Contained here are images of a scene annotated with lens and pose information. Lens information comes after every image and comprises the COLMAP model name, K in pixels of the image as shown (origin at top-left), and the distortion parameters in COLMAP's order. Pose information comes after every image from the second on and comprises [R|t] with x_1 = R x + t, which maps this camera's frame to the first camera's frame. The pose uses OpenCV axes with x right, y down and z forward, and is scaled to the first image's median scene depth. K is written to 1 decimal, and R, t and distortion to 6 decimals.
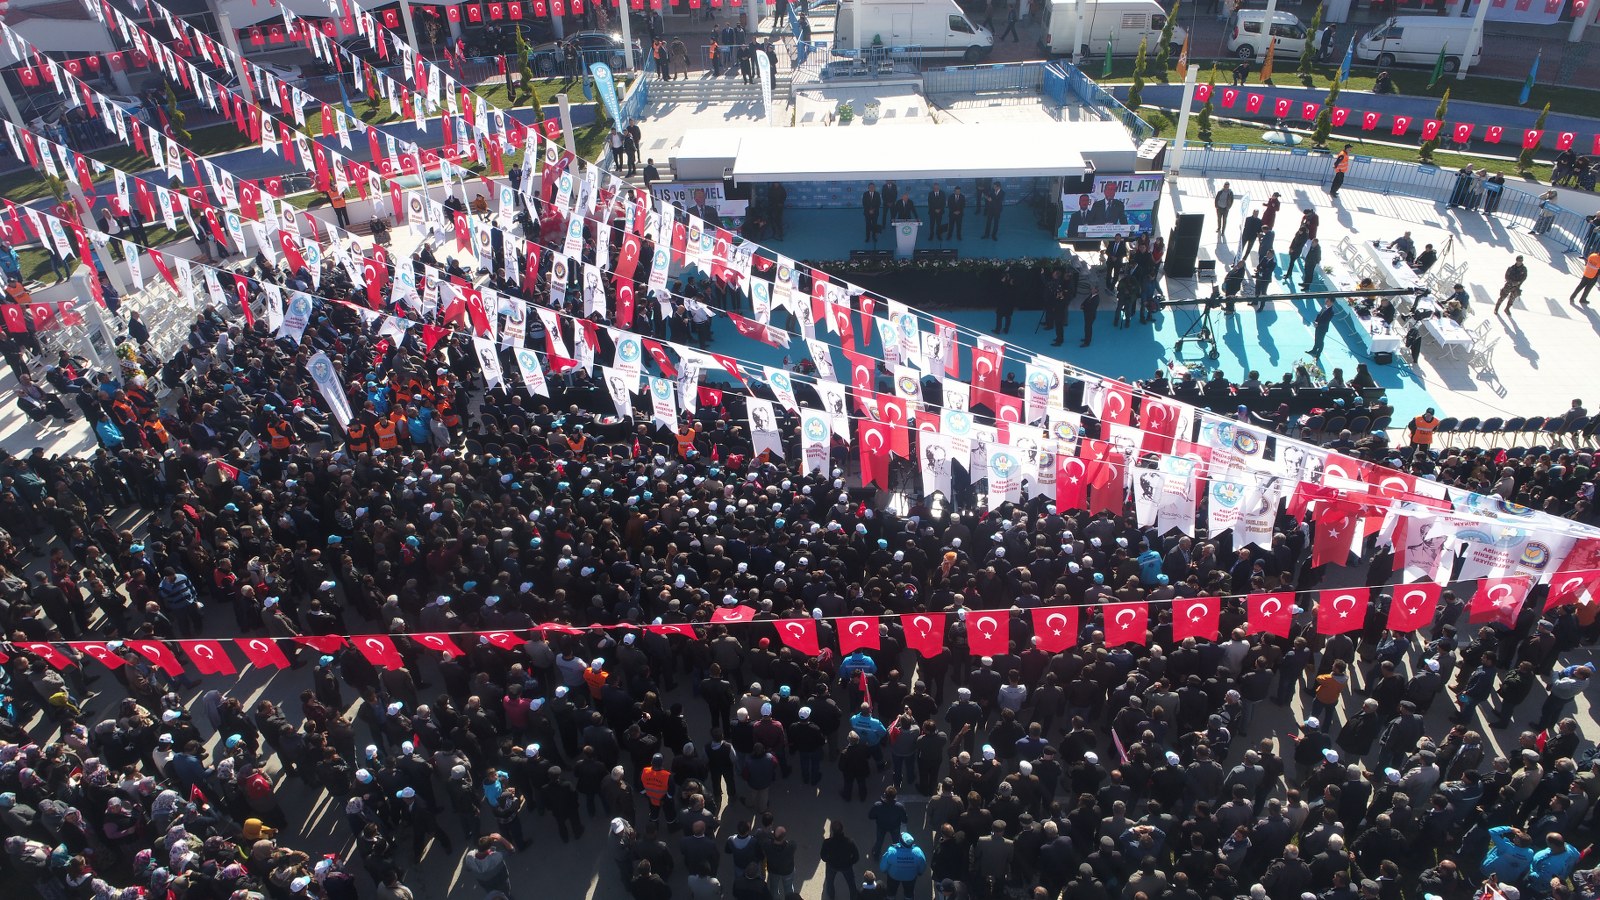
lens RADIAL K [[1075.4, 0, 800.0], [0, 1075.4, 450.0], [0, 0, 1]] dist [-0.005102, 0.002301]
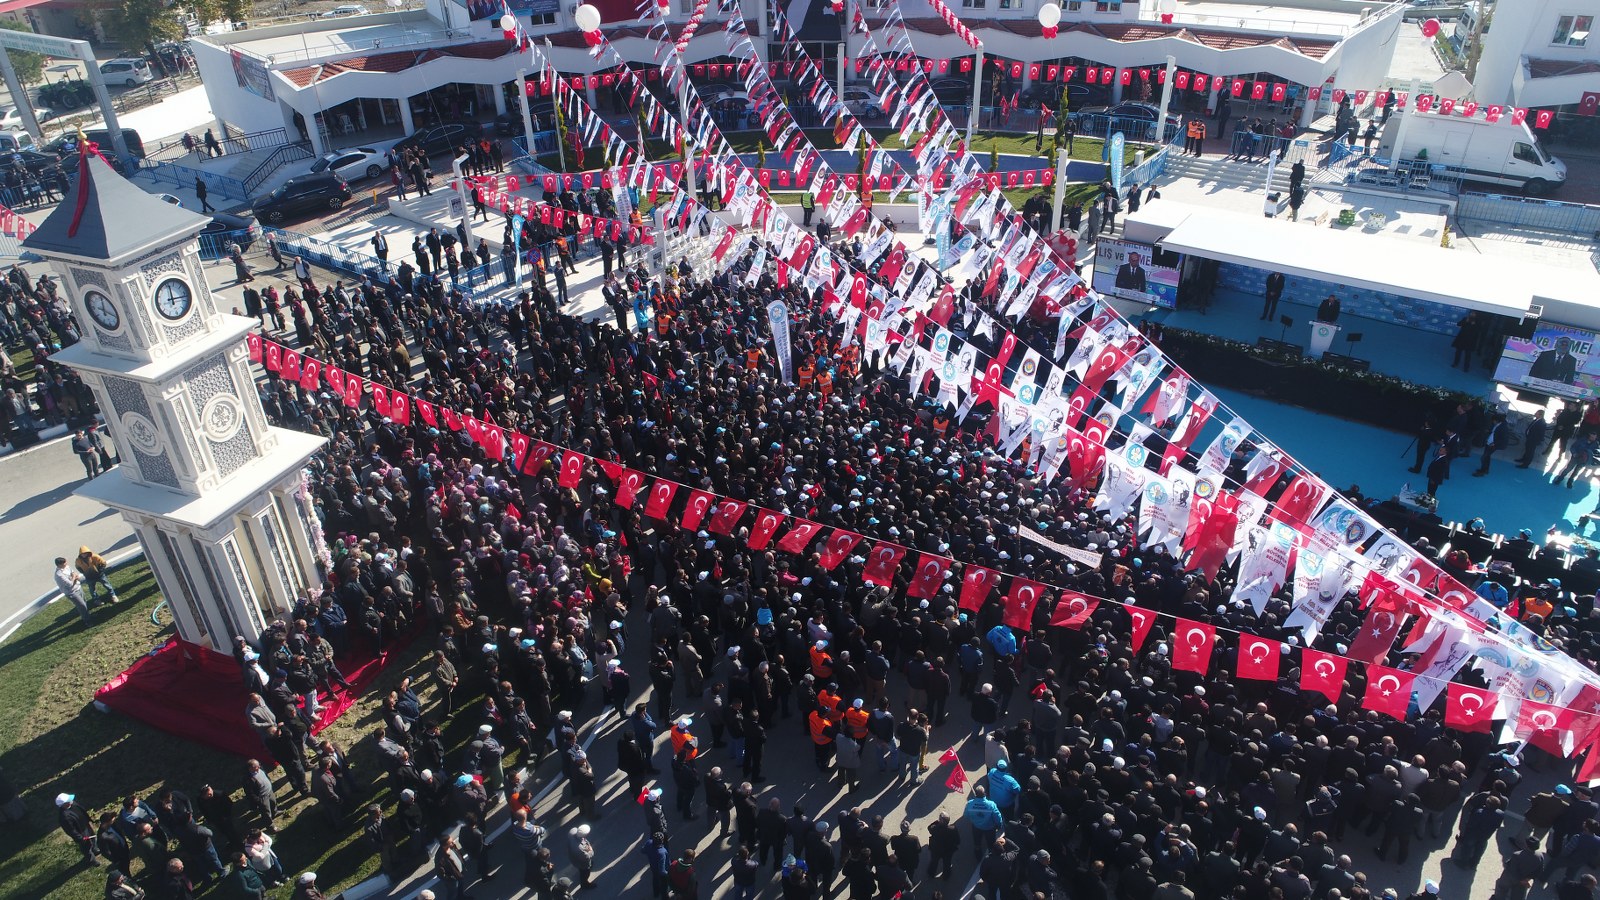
lens RADIAL K [[1075.4, 0, 800.0], [0, 1075.4, 450.0], [0, 0, 1]] dist [-0.005102, 0.002301]
pose [[0.839856, 0.294342, -0.456076, 0.134685], [-0.316415, 0.948170, 0.029256, 0.021004], [0.441049, 0.119738, 0.889460, -0.079984]]
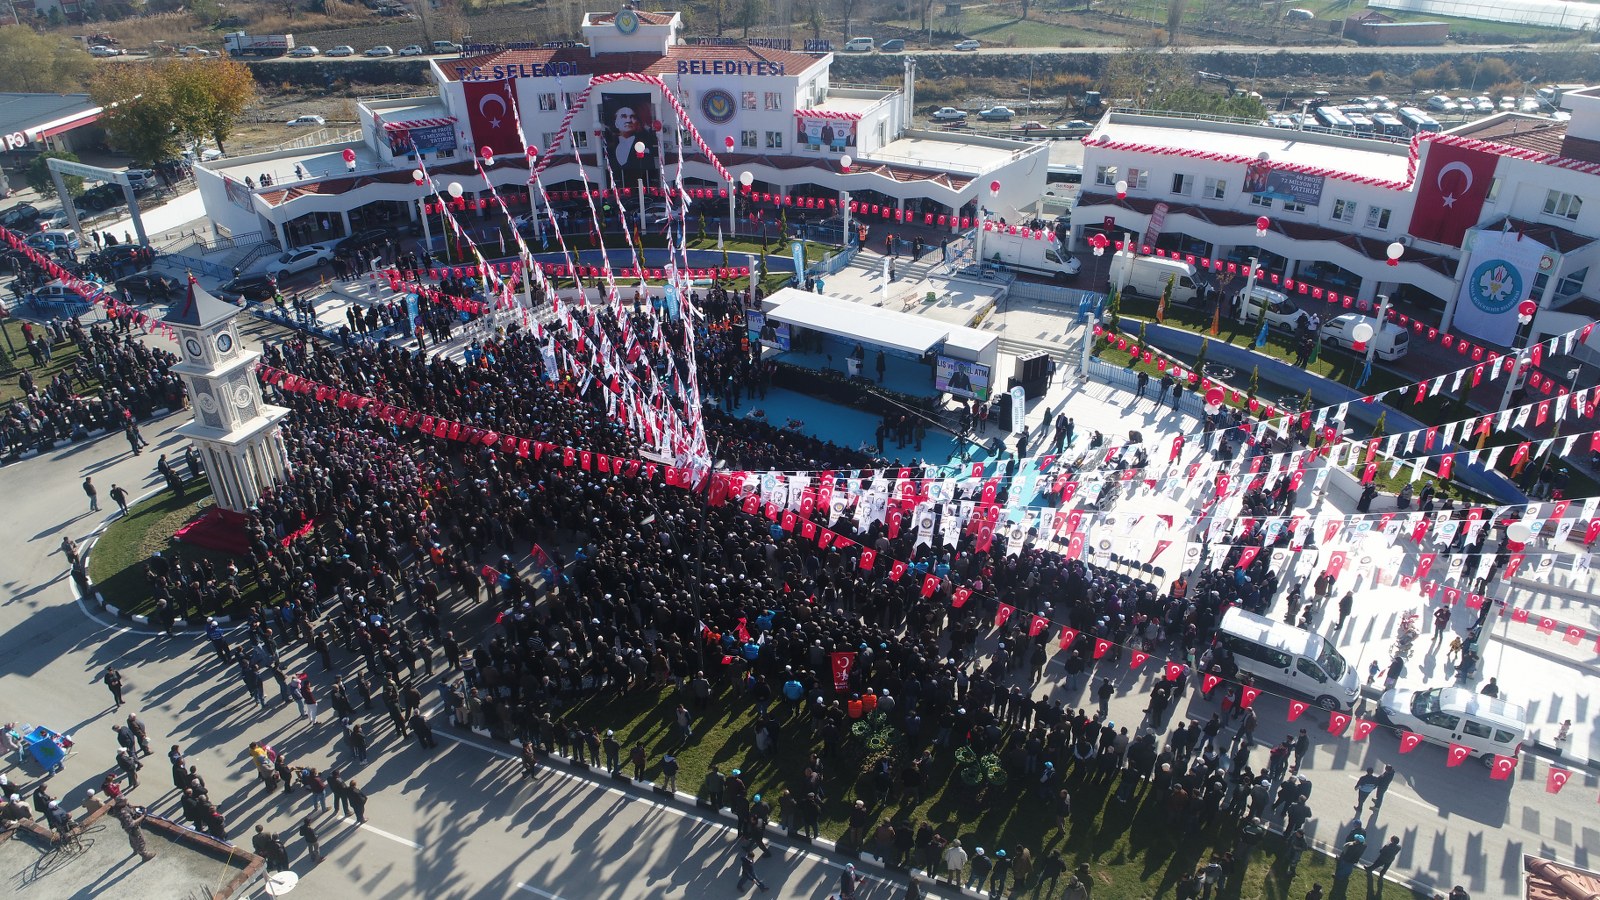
lens RADIAL K [[1075.4, 0, 800.0], [0, 1075.4, 450.0], [0, 0, 1]] dist [-0.005102, 0.002301]
pose [[0.856829, 0.267778, -0.440612, 0.644795], [-0.312306, 0.949499, -0.030272, 0.013451], [0.410255, 0.163544, 0.897187, -0.483905]]
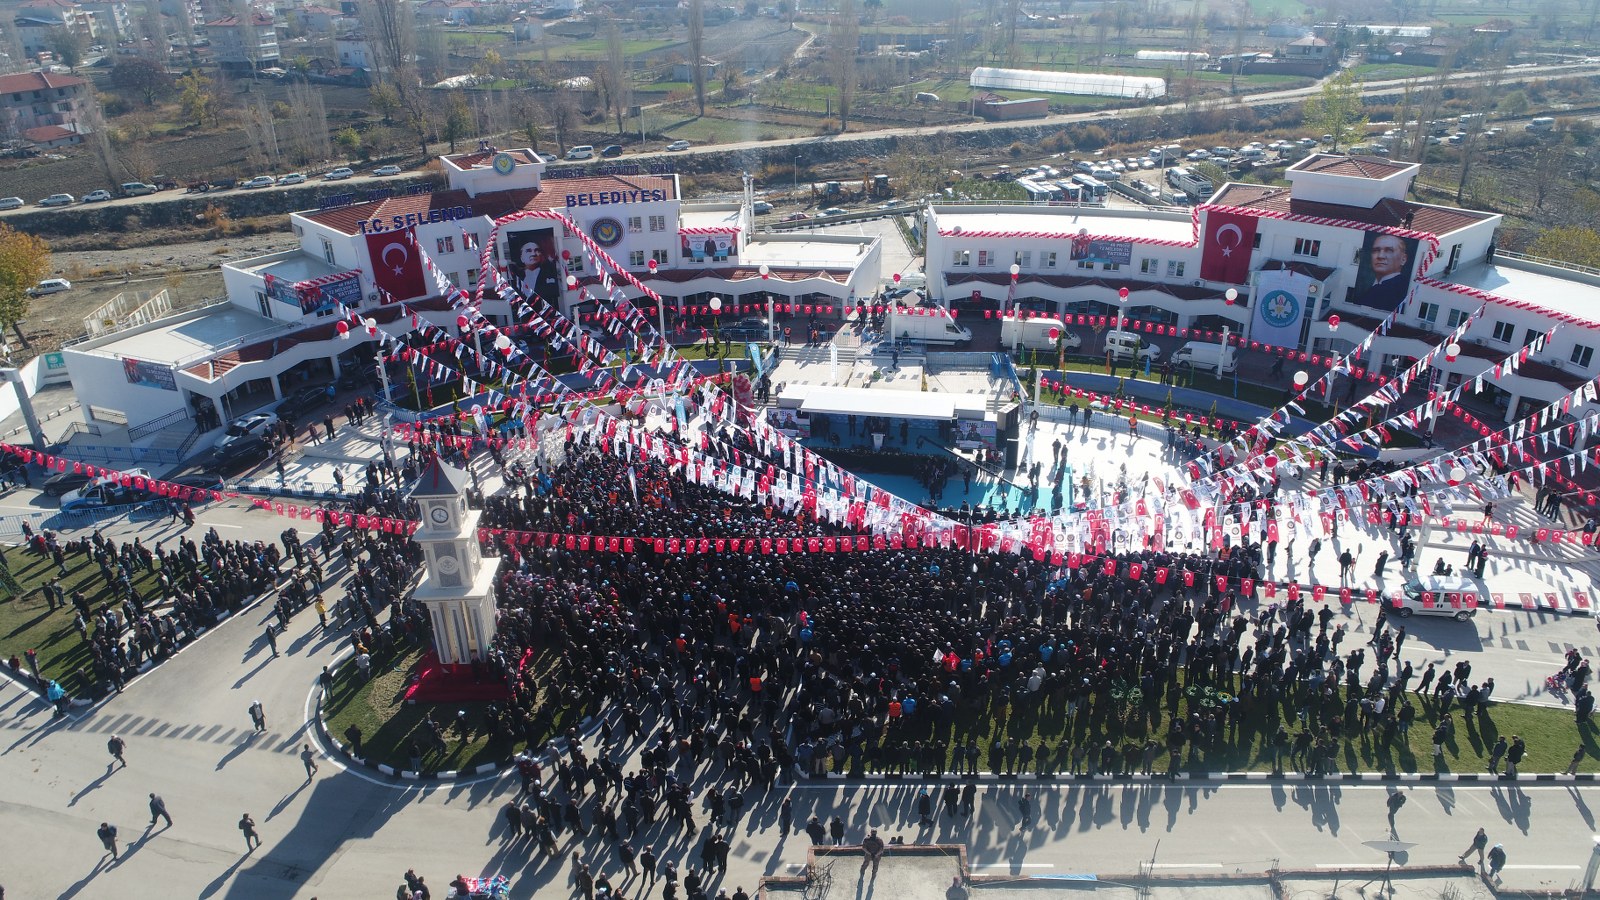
lens RADIAL K [[1075.4, 0, 800.0], [0, 1075.4, 450.0], [0, 0, 1]] dist [-0.005102, 0.002301]
pose [[0.986484, 0.078796, -0.143669, 0.193761], [-0.102490, 0.980820, -0.165798, 0.148992], [0.127849, 0.178281, 0.975638, -0.859827]]
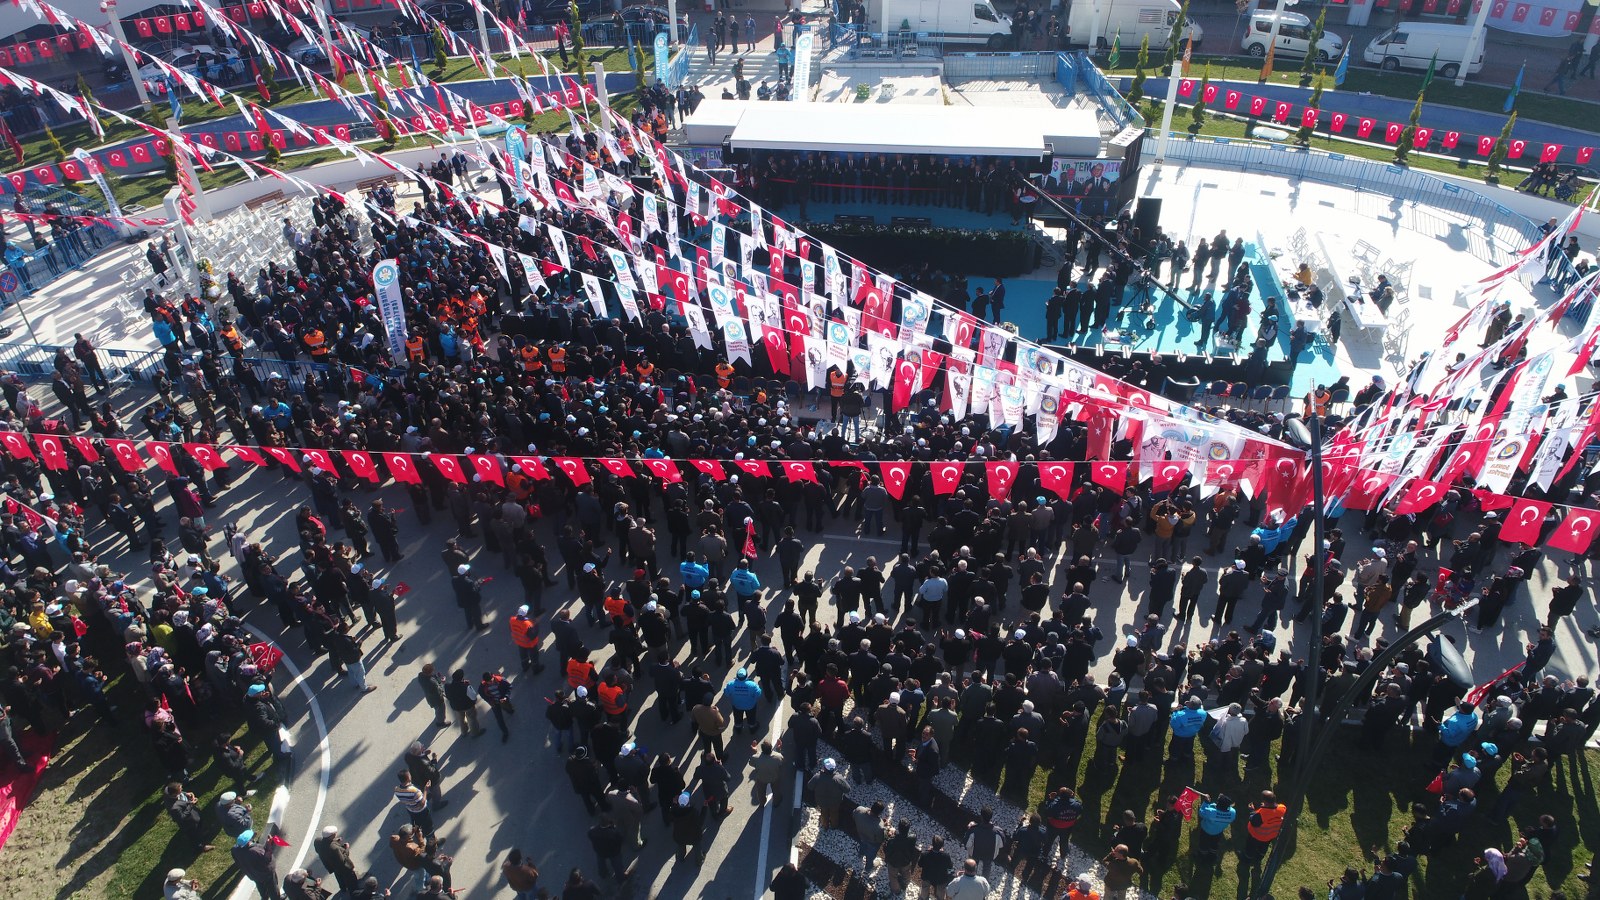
lens RADIAL K [[1086.7, 0, 800.0], [0, 1086.7, 450.0], [0, 0, 1]] dist [-0.006205, 0.000520]
pose [[0.995449, 0.066908, -0.067851, 0.077665], [-0.065800, 0.997662, 0.018439, 0.029815], [0.068926, -0.013891, 0.997525, -0.097428]]
